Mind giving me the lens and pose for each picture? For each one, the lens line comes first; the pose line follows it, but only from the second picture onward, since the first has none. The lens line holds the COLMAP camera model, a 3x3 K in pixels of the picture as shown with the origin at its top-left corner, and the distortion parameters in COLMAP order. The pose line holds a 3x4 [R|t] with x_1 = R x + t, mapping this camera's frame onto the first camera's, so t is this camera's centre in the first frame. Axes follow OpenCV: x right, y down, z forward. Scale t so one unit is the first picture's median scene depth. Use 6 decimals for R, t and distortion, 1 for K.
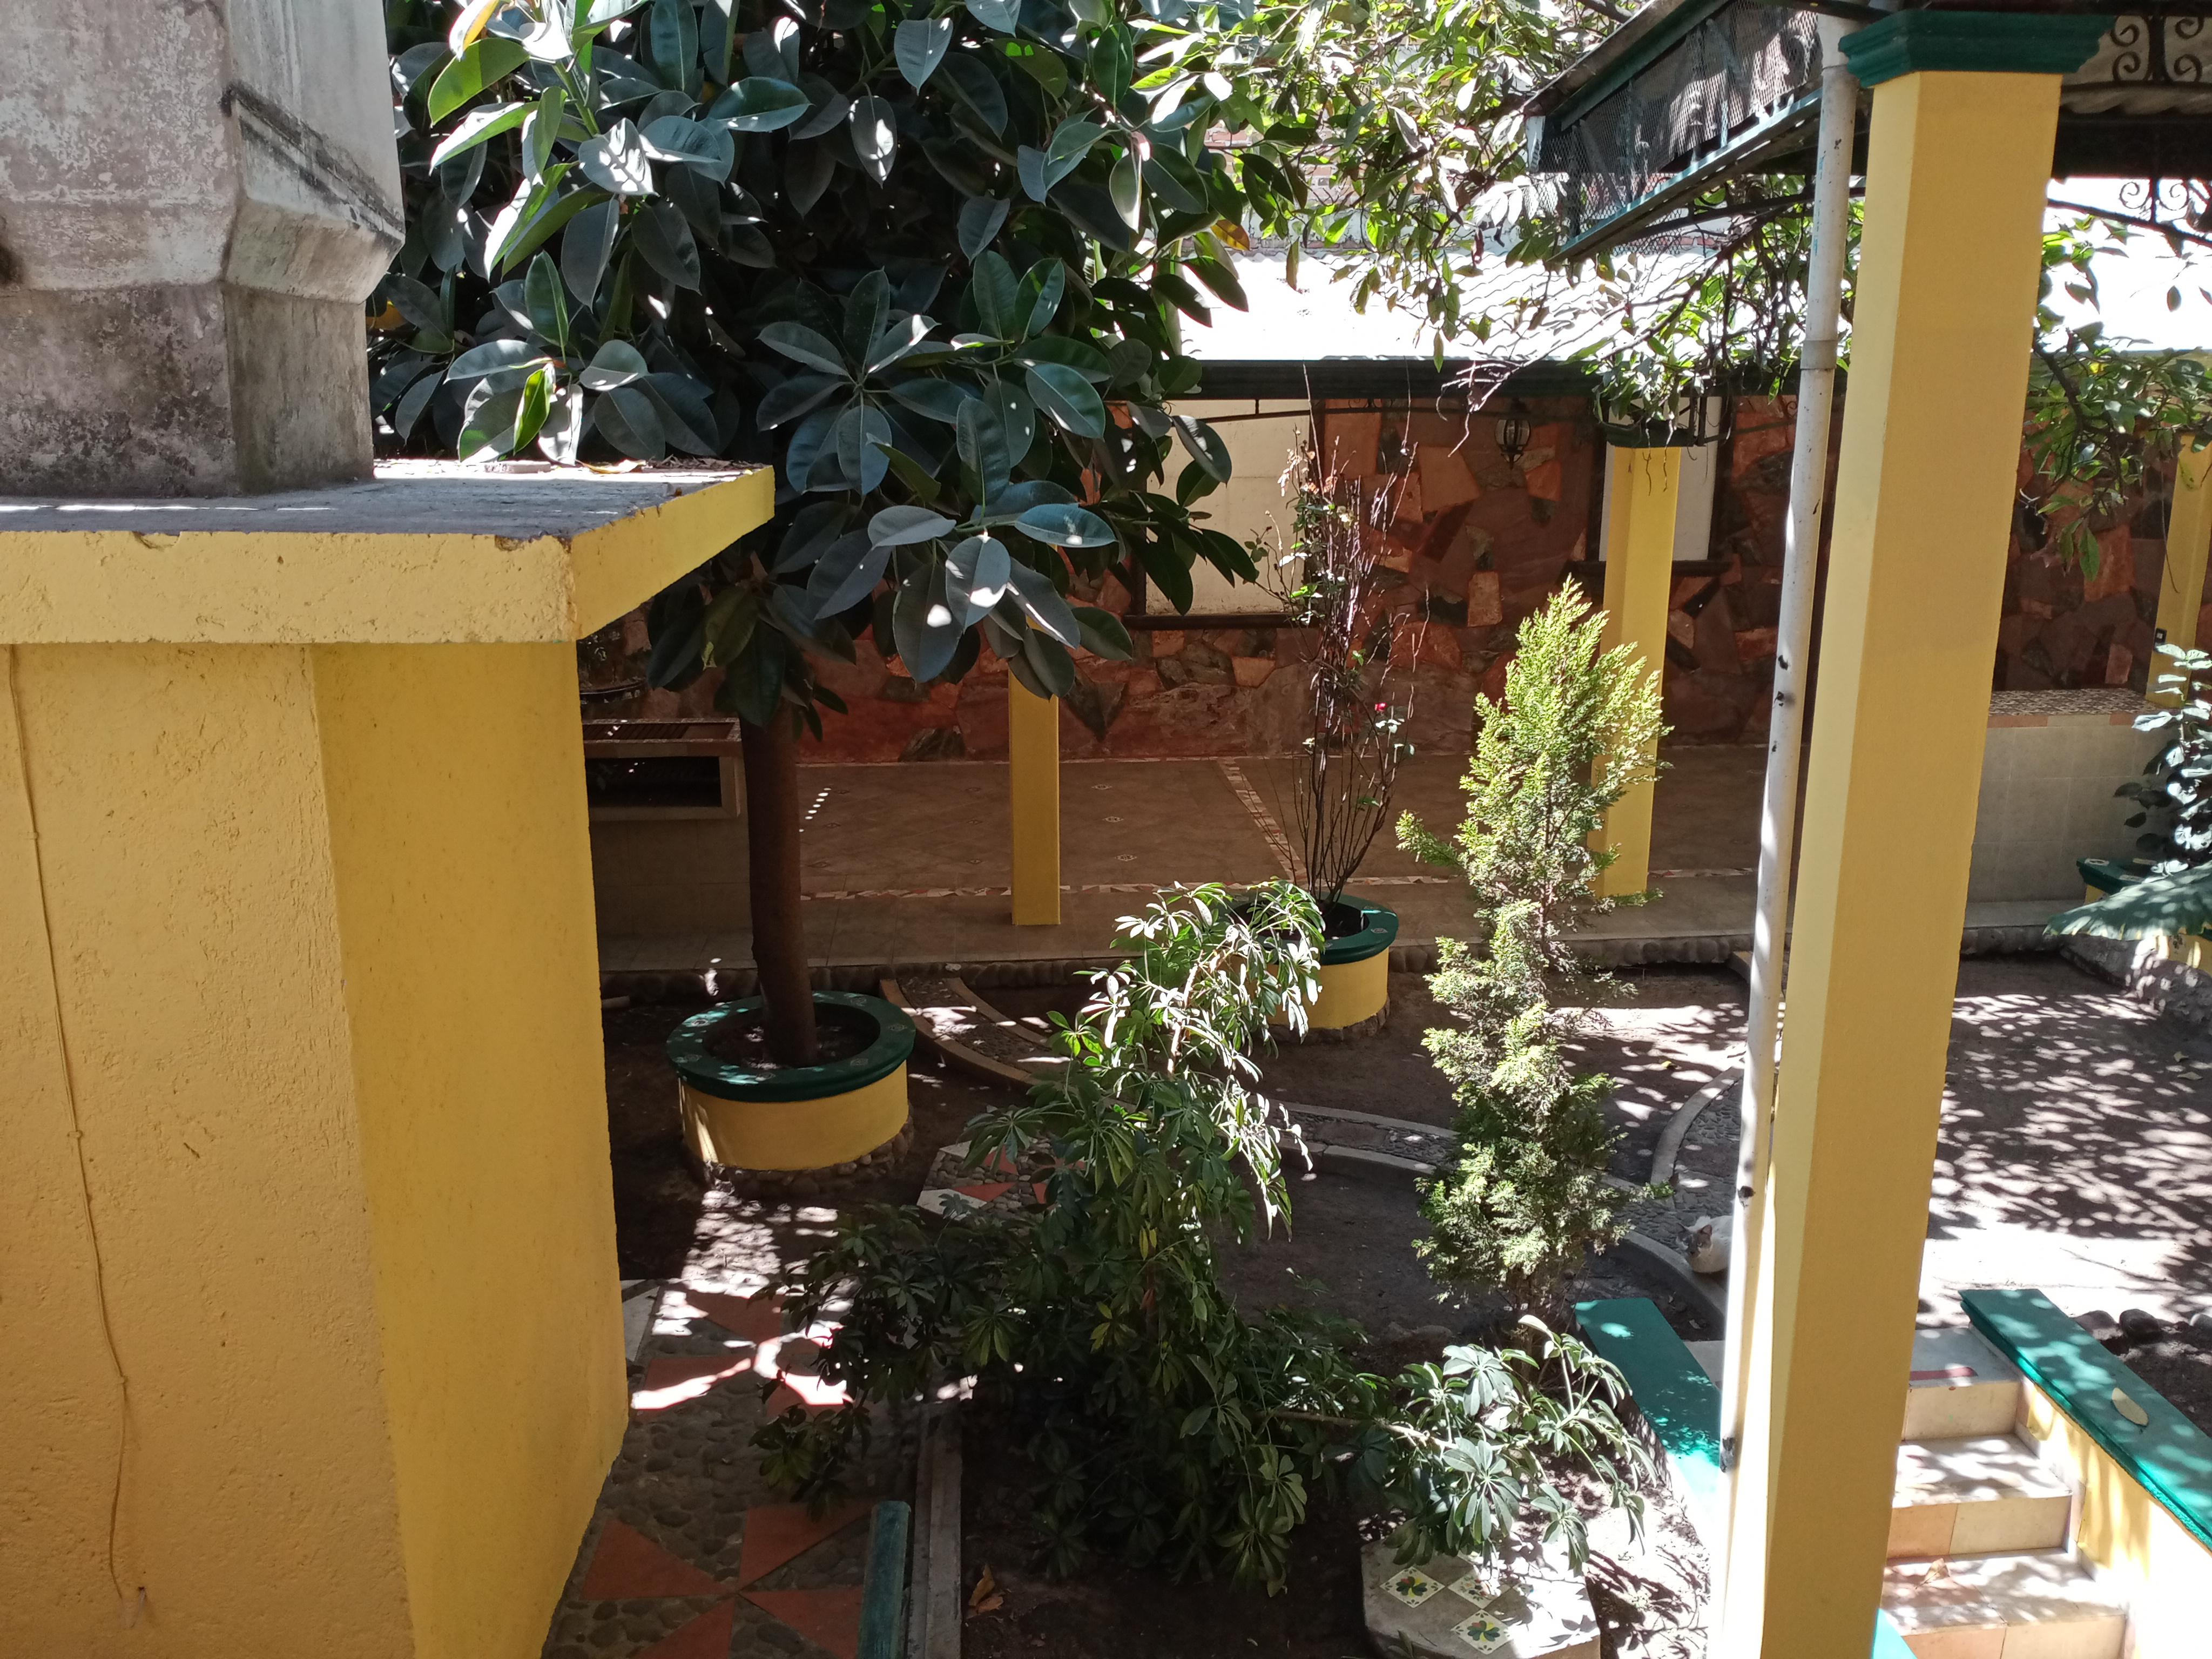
lens RADIAL K [[1808.9, 0, 1092.7], [0, 1808.9, 832.8], [0, 0, 1]] dist [0.032860, -0.077461]
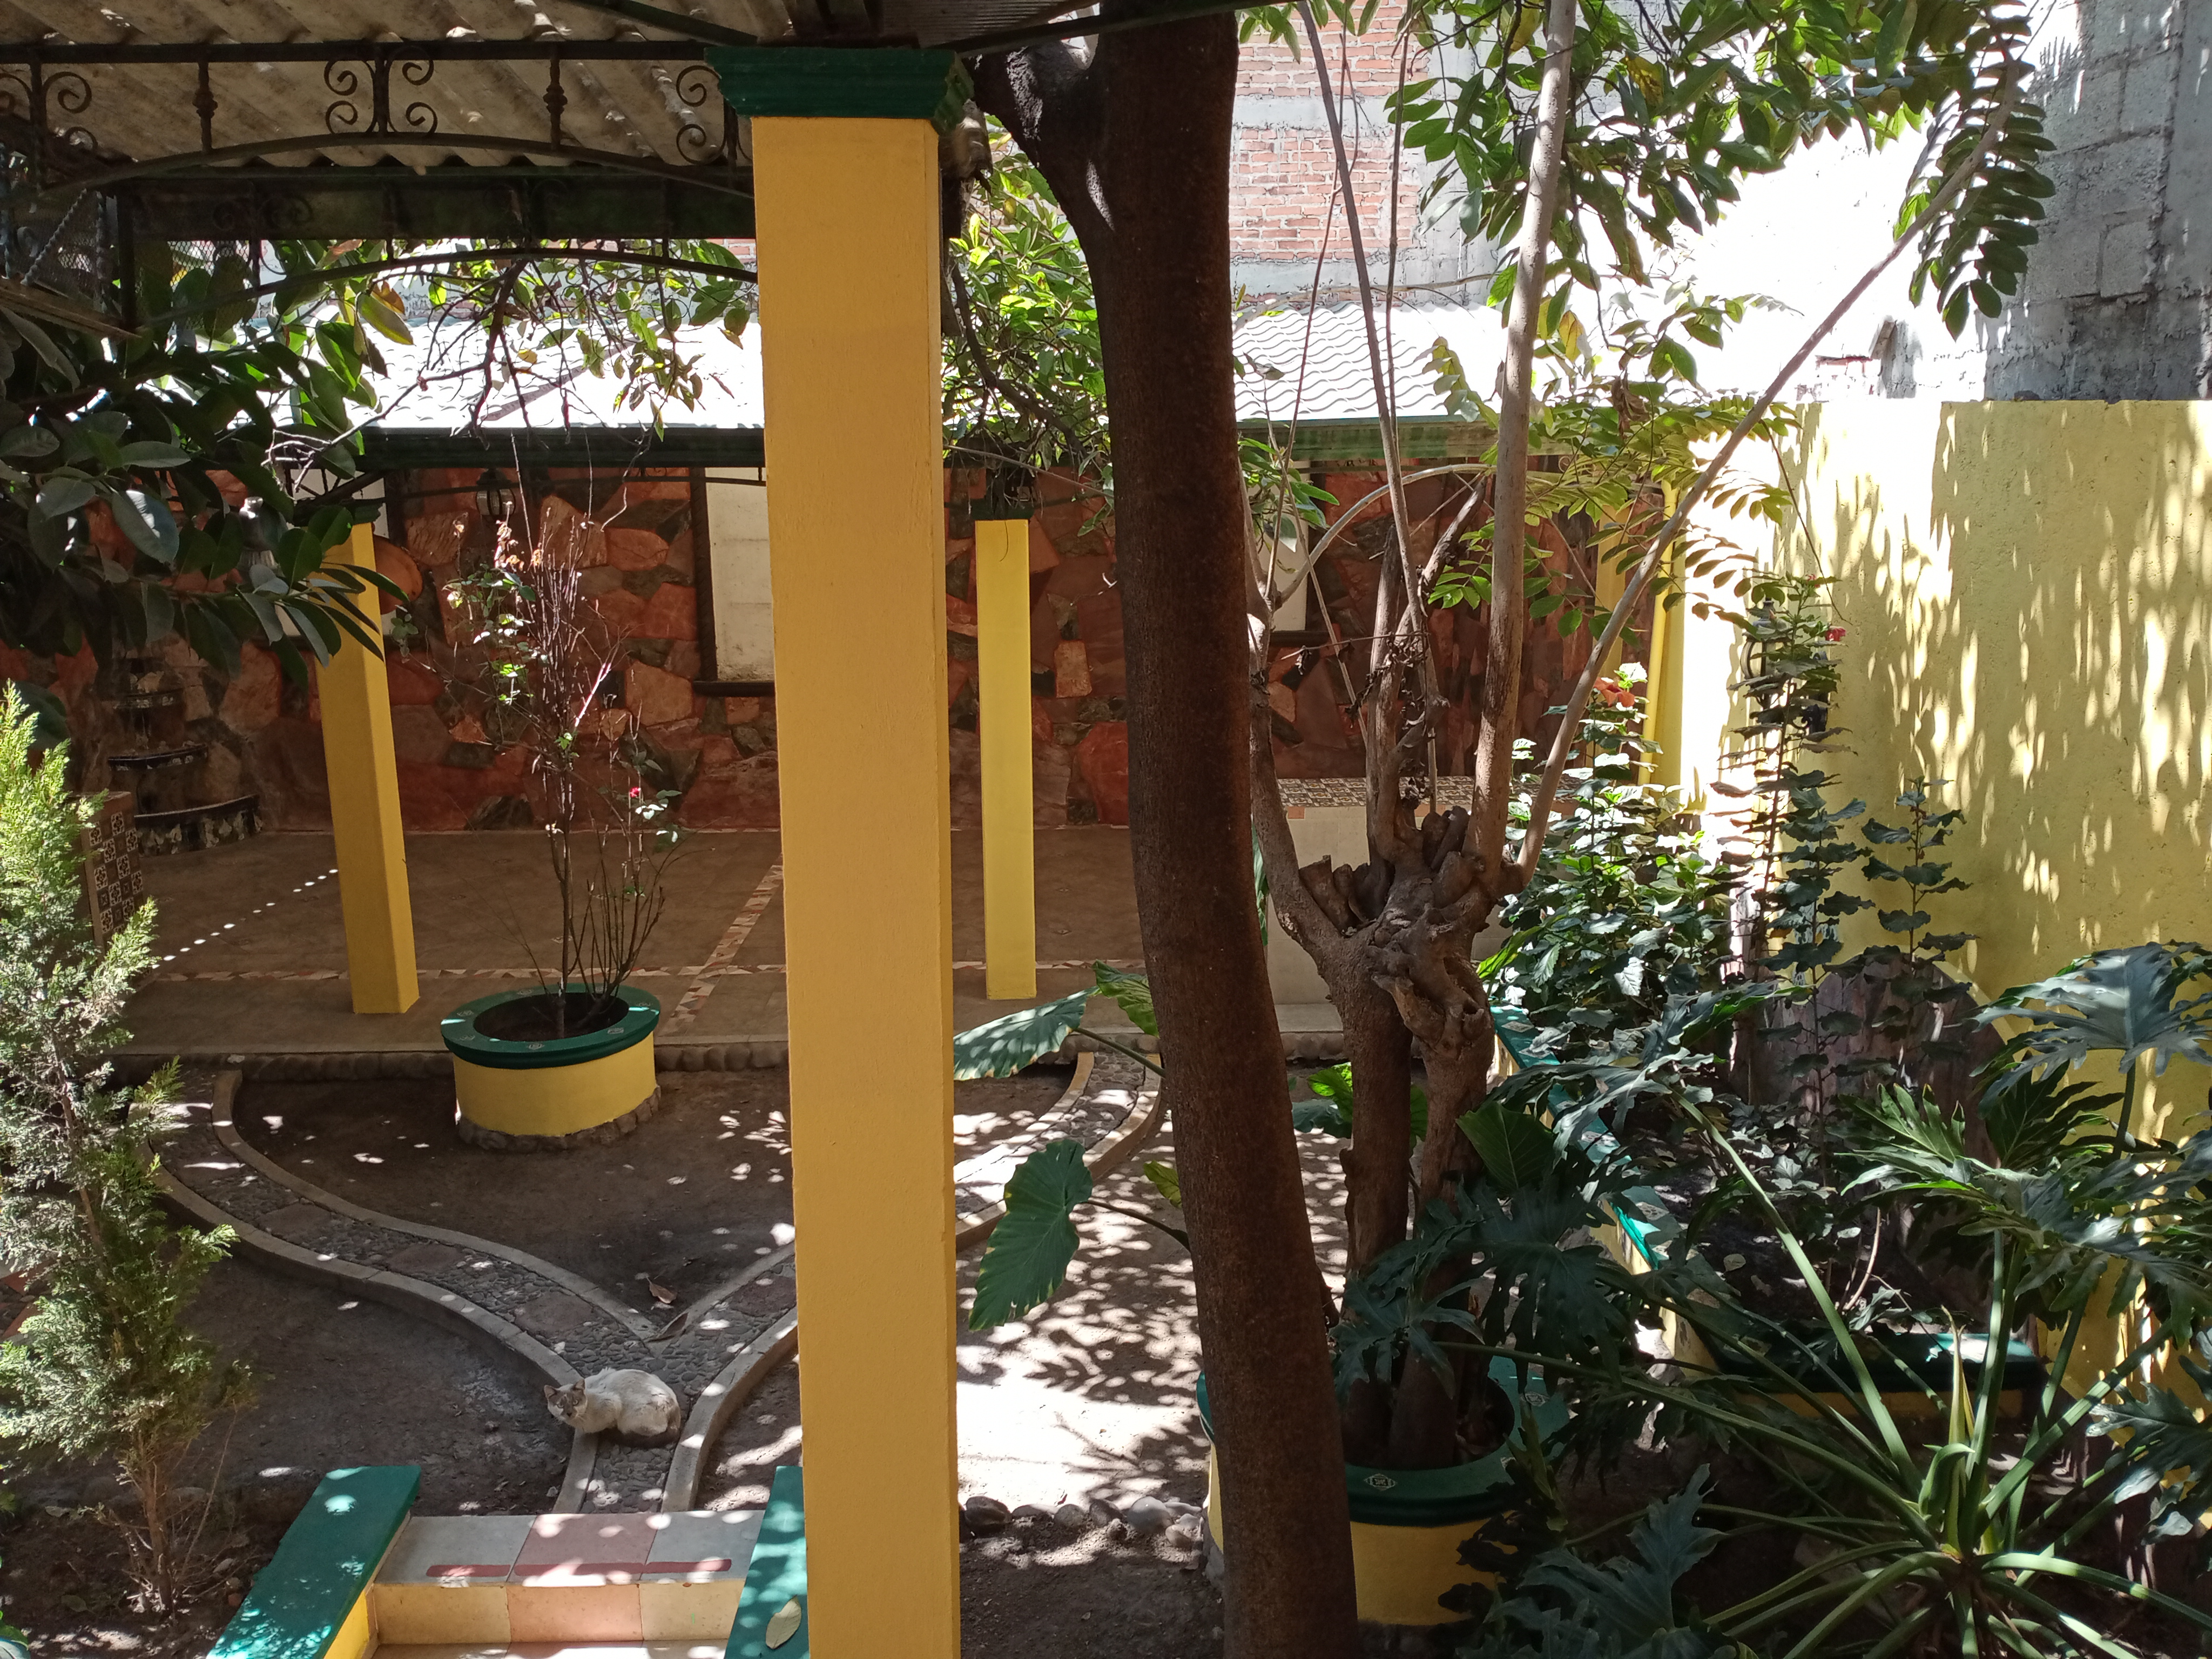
lens RADIAL K [[1808.9, 0, 1101.1], [0, 1808.9, 838.4], [0, 0, 1]] dist [0.032860, -0.077461]
pose [[0.998615, 0.011842, -0.051272, 0.553579], [-0.013002, 0.999666, -0.022355, -0.034254], [0.050990, 0.022991, 0.998435, 0.083740]]
